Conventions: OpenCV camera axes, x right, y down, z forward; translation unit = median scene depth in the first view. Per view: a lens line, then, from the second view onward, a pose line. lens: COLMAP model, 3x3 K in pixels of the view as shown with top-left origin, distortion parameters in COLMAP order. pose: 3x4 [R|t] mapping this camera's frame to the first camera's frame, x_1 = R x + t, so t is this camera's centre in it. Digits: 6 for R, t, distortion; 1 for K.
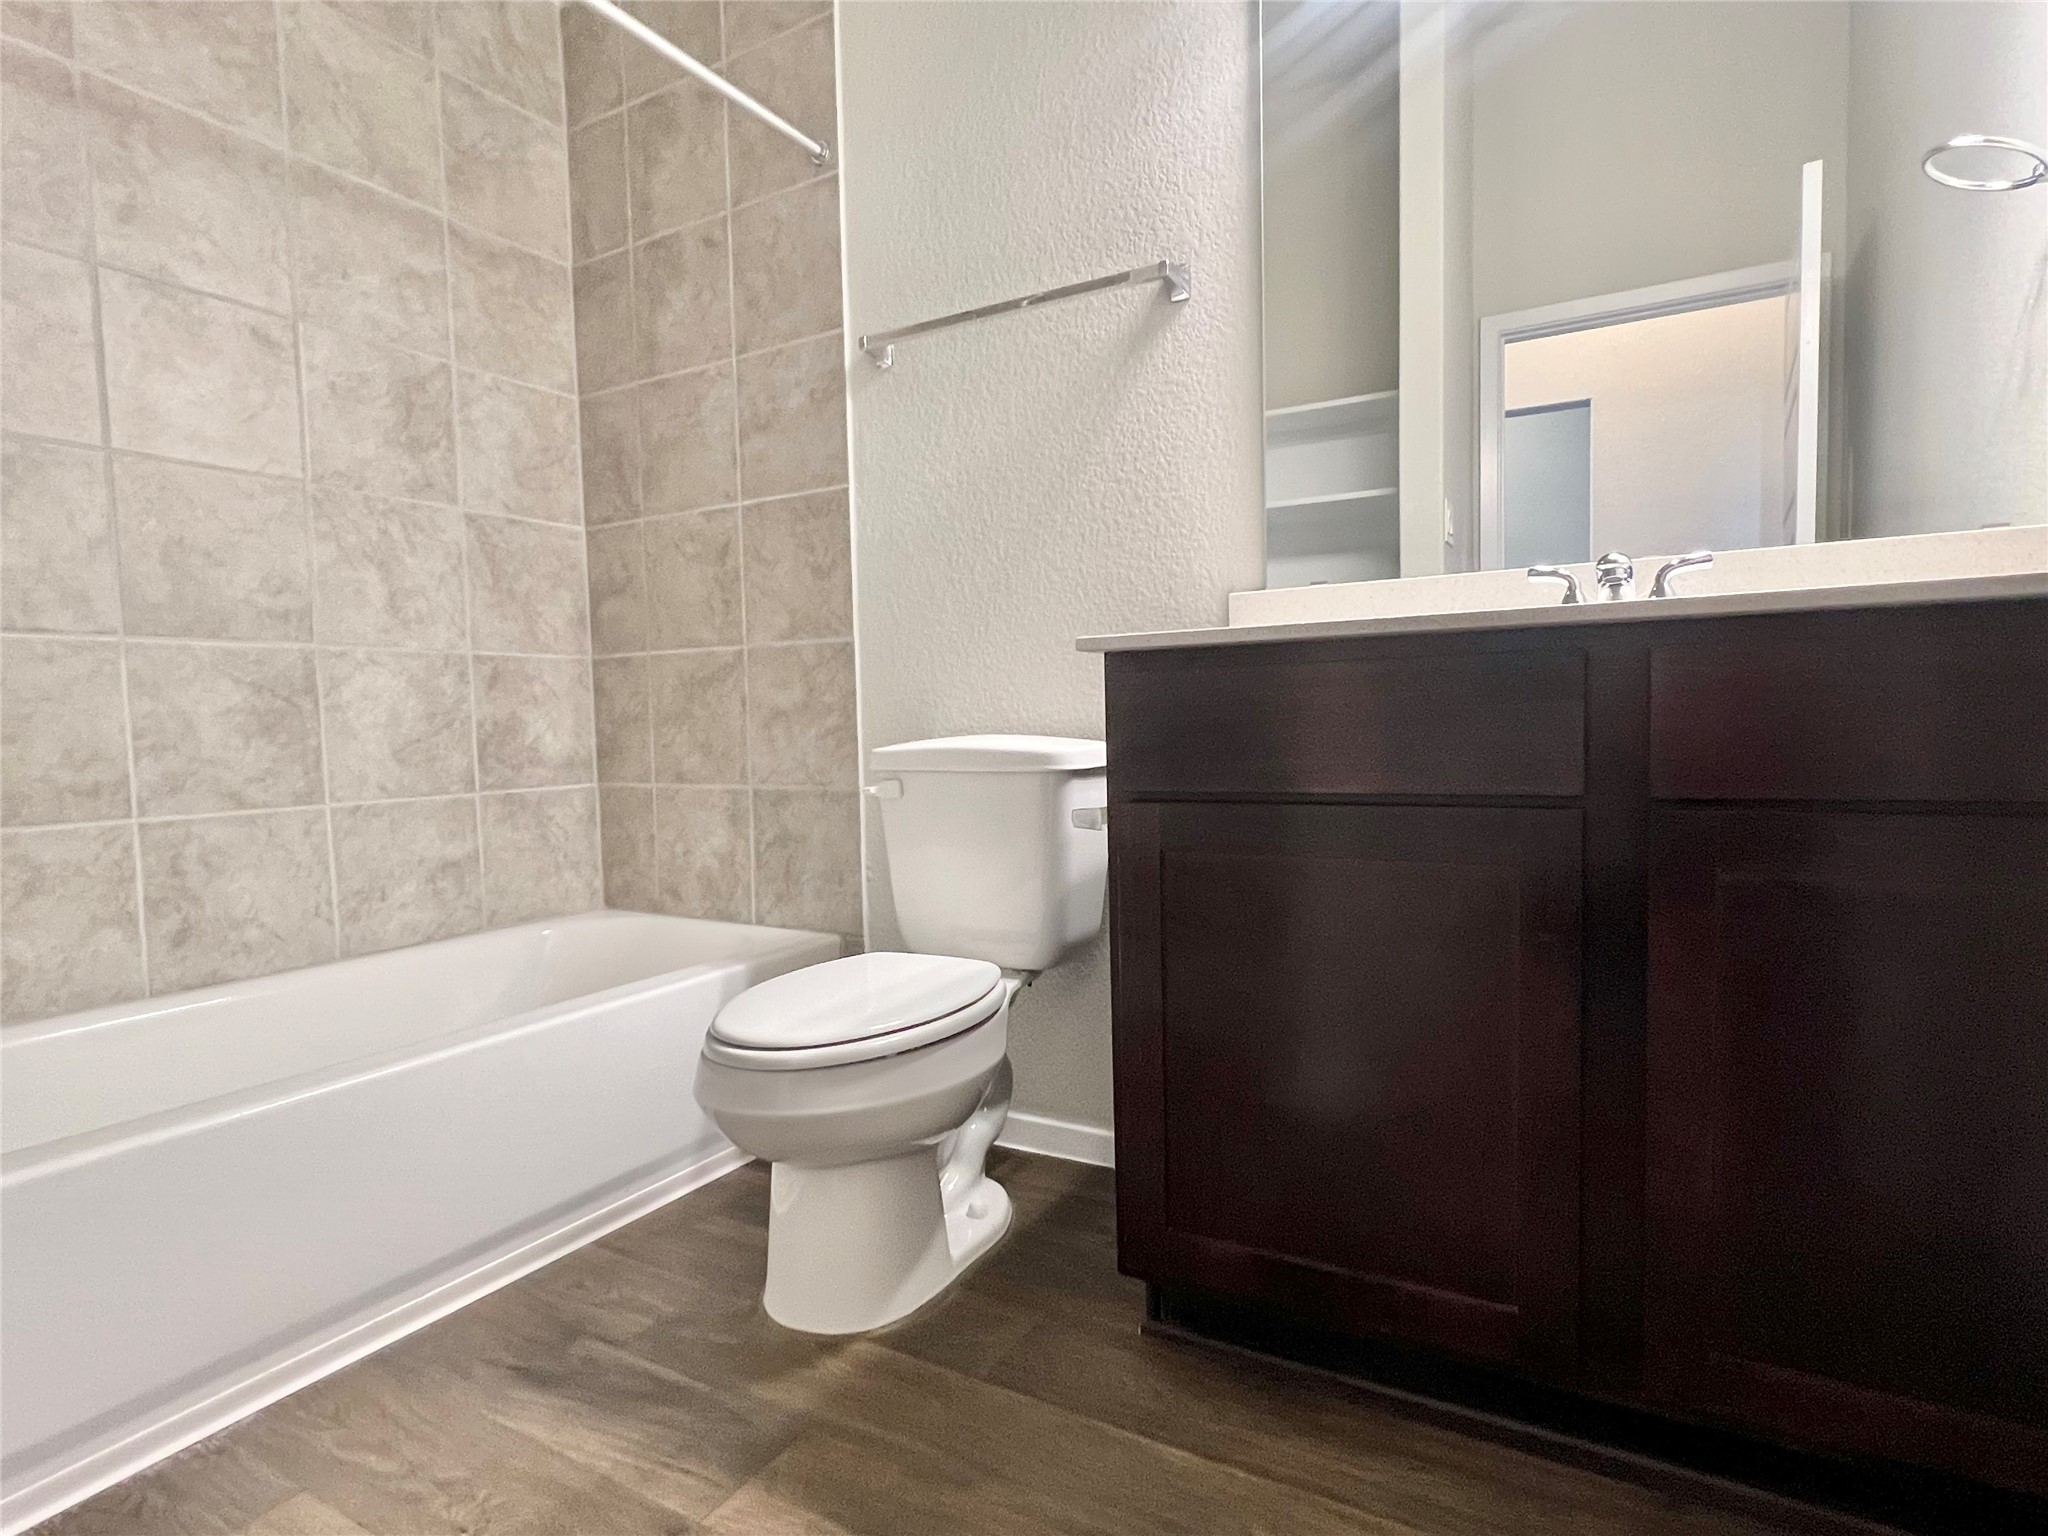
lens RADIAL K [[1068.4, 0, 1024.0], [0, 1068.4, 768.0], [0, 0, 1]] dist [0.002301, -0.000056]
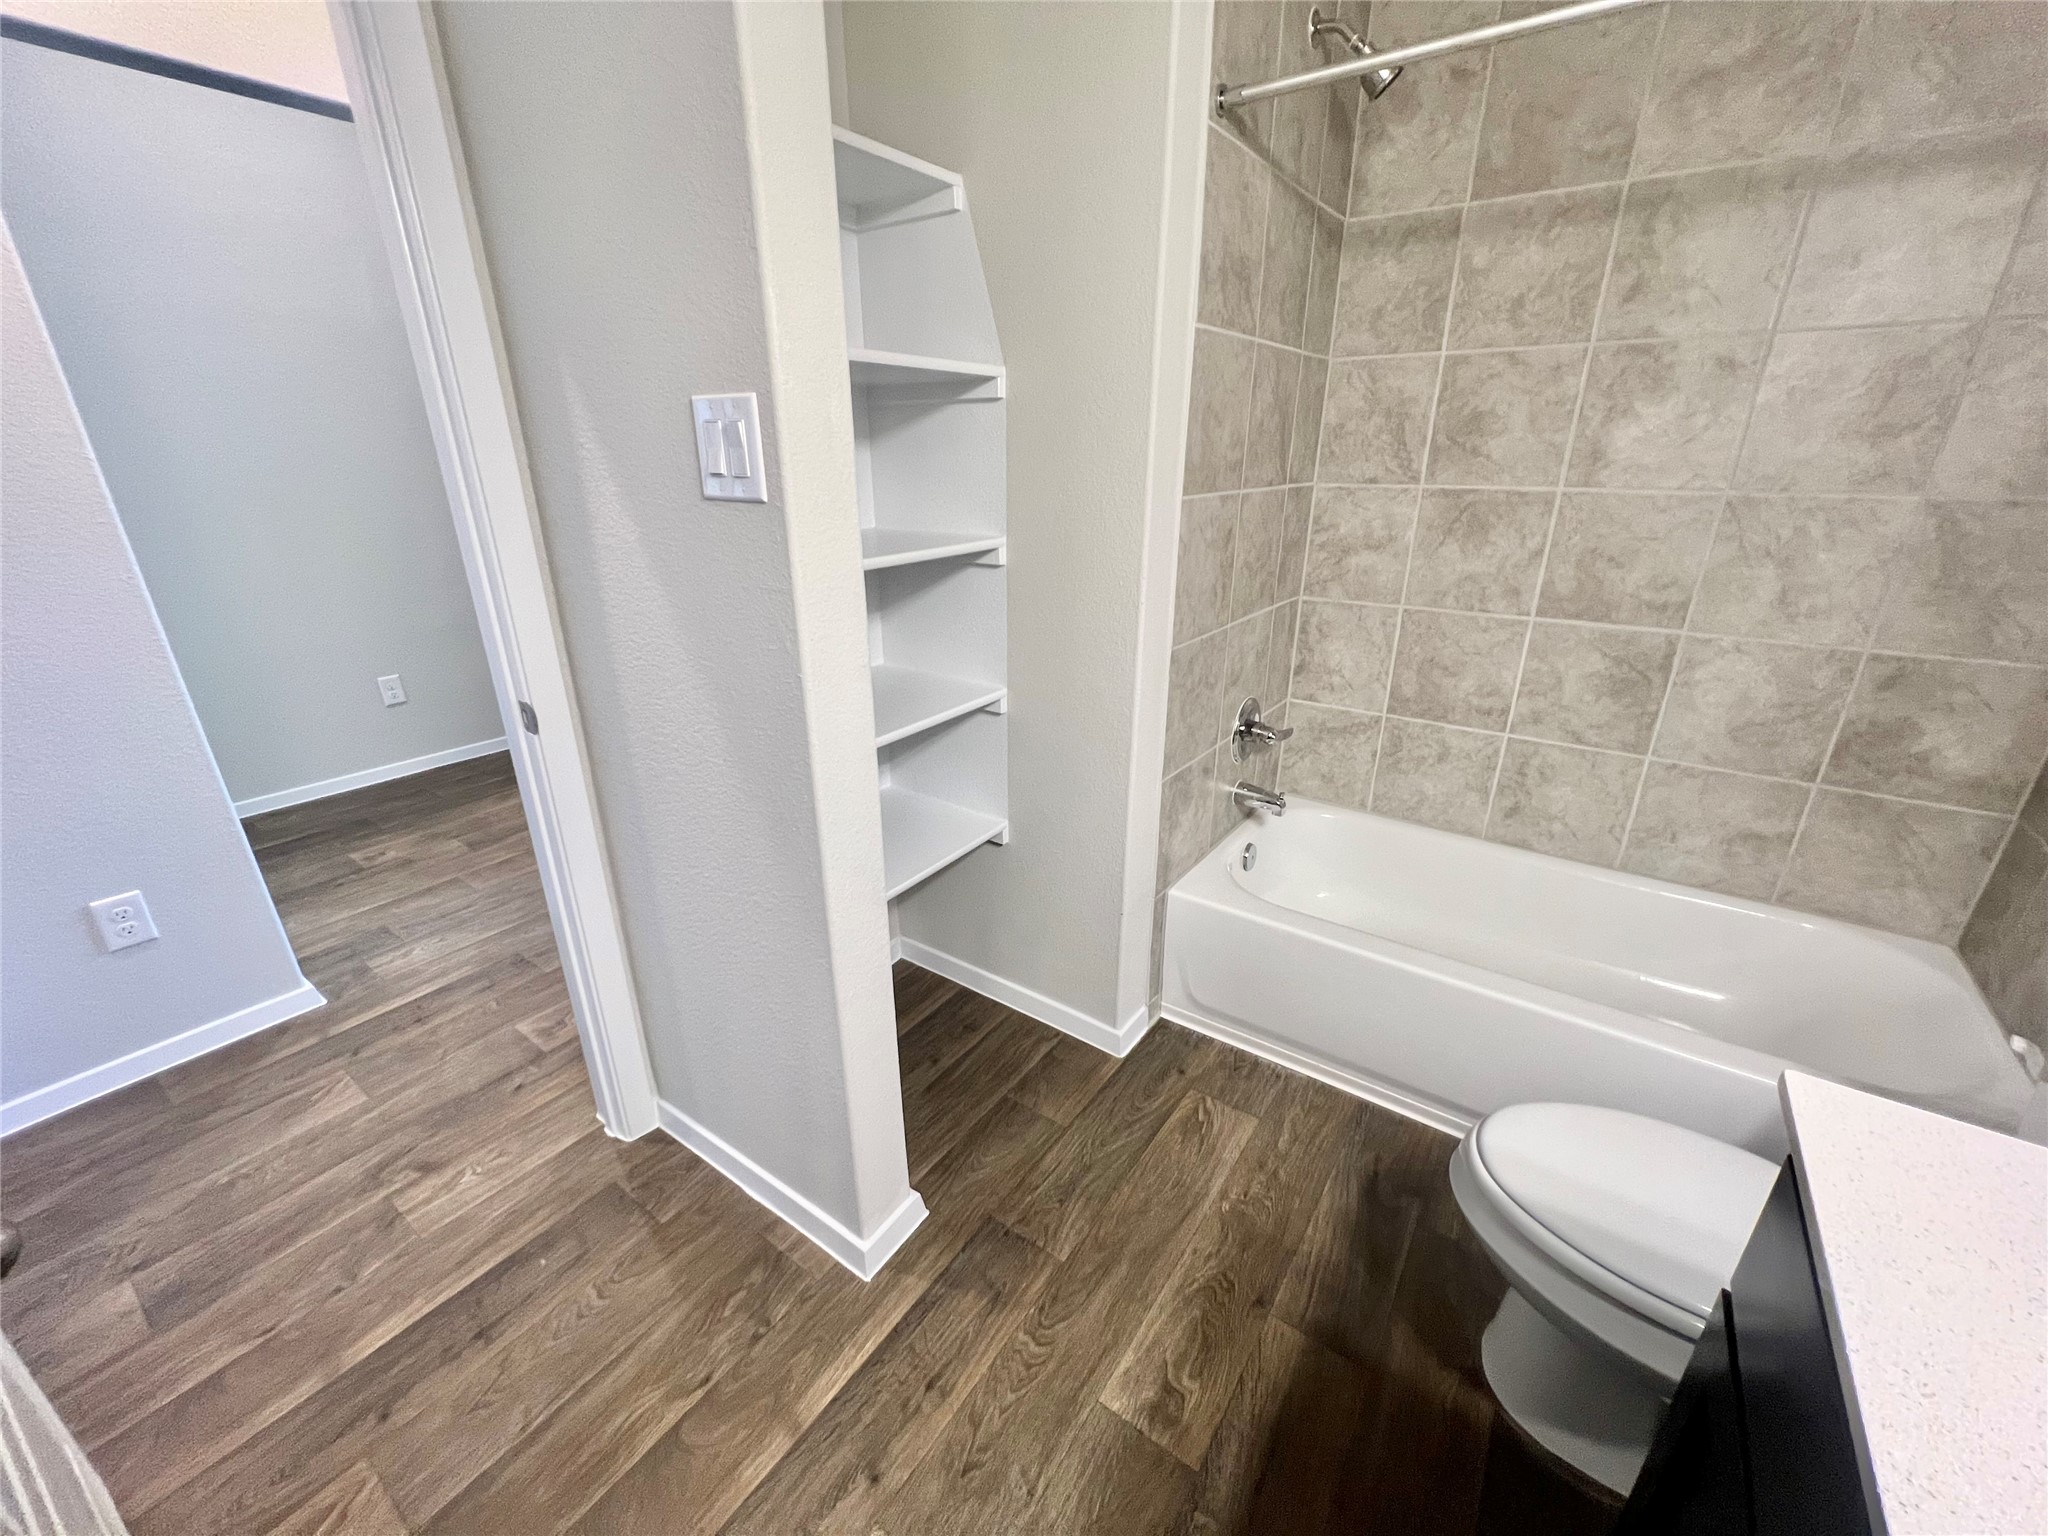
lens RADIAL K [[814.6, 0, 1024.0], [0, 814.6, 768.0], [0, 0, 1]] dist [-0.000987, -0.000208]
pose [[-0.082245, 0.382300, -0.920371, 0.302685], [-0.046530, 0.921019, 0.386727, -0.294737], [0.995525, 0.074632, -0.057961, 0.325443]]
